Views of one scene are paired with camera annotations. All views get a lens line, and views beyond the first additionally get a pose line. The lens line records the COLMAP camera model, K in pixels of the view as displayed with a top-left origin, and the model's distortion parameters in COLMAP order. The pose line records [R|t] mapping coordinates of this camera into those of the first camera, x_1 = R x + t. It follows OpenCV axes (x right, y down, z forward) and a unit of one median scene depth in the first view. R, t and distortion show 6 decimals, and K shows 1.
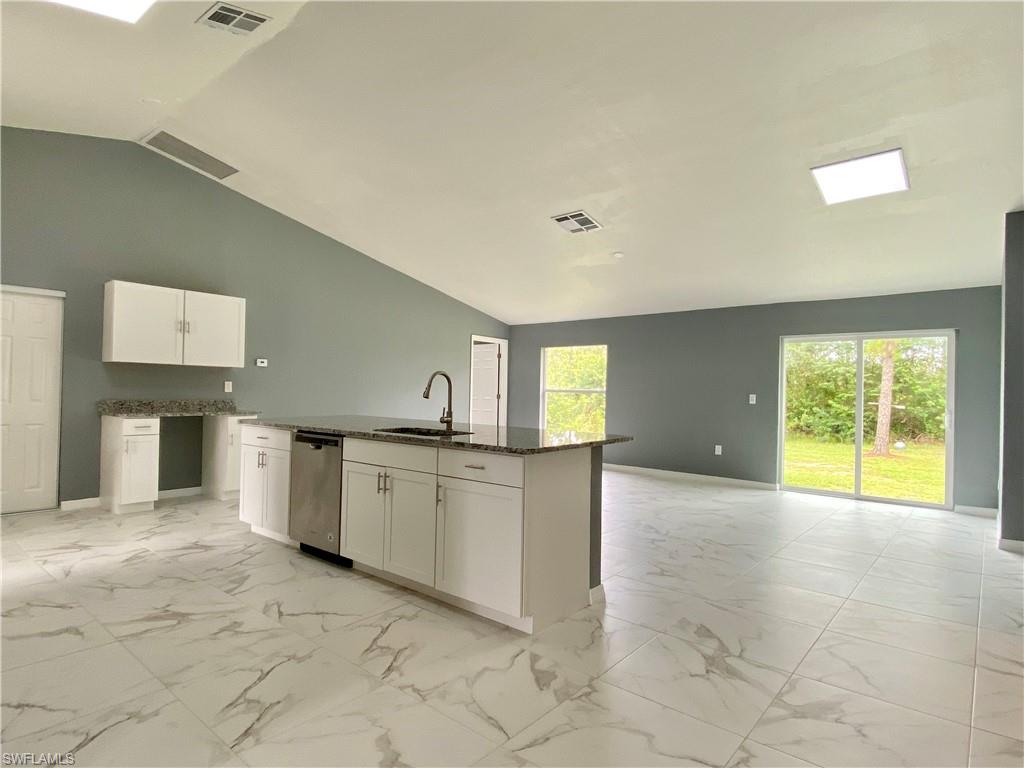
lens RADIAL K [[568.8, 0, 517.2], [0, 568.8, 379.2], [0, 0, 1]] dist [0.024978, -0.002165]
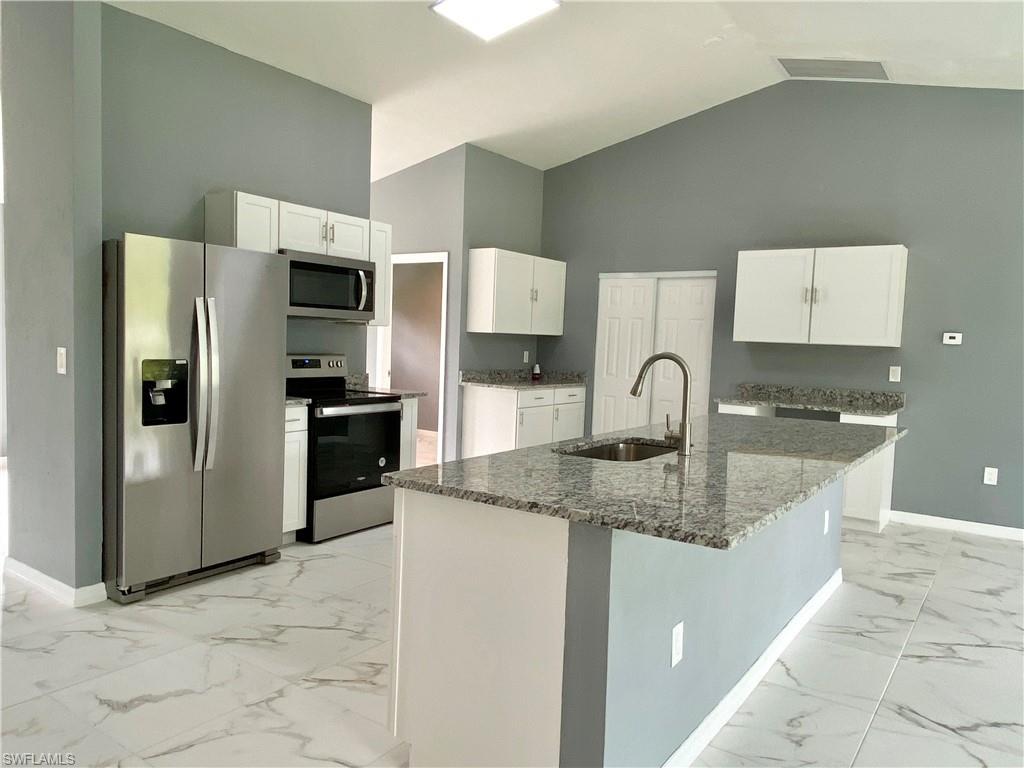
lens RADIAL K [[731.1, 0, 510.0], [0, 731.1, 391.3], [0, 0, 1]] dist [0.017807, -0.011223]
pose [[0.085288, 0.056024, -0.994780, 0.550501], [-0.014451, 0.998382, 0.054988, -0.012843], [0.996252, 0.009686, 0.085959, 0.699131]]
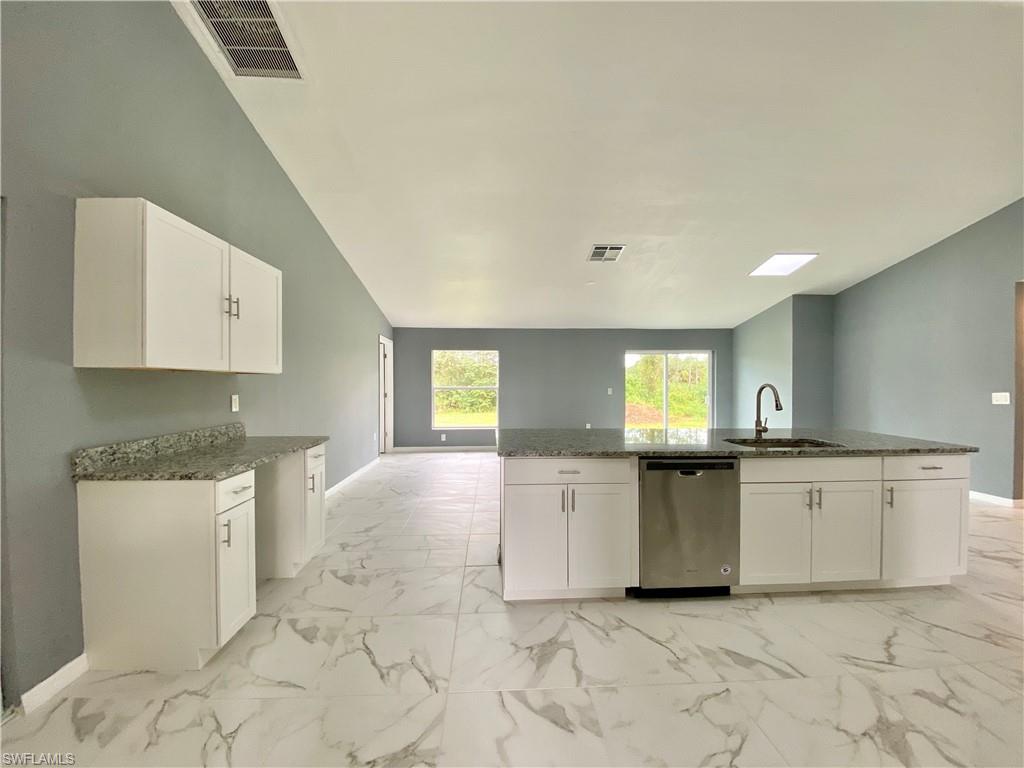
lens RADIAL K [[413.8, 0, 515.6], [0, 413.8, 383.9], [0, 0, 1]] dist [-0.010621, -0.001764]
pose [[0.729900, -0.023257, 0.683158, -0.916367], [0.000749, 0.999448, 0.033225, -0.036598], [-0.683553, -0.023739, 0.729514, 0.687796]]
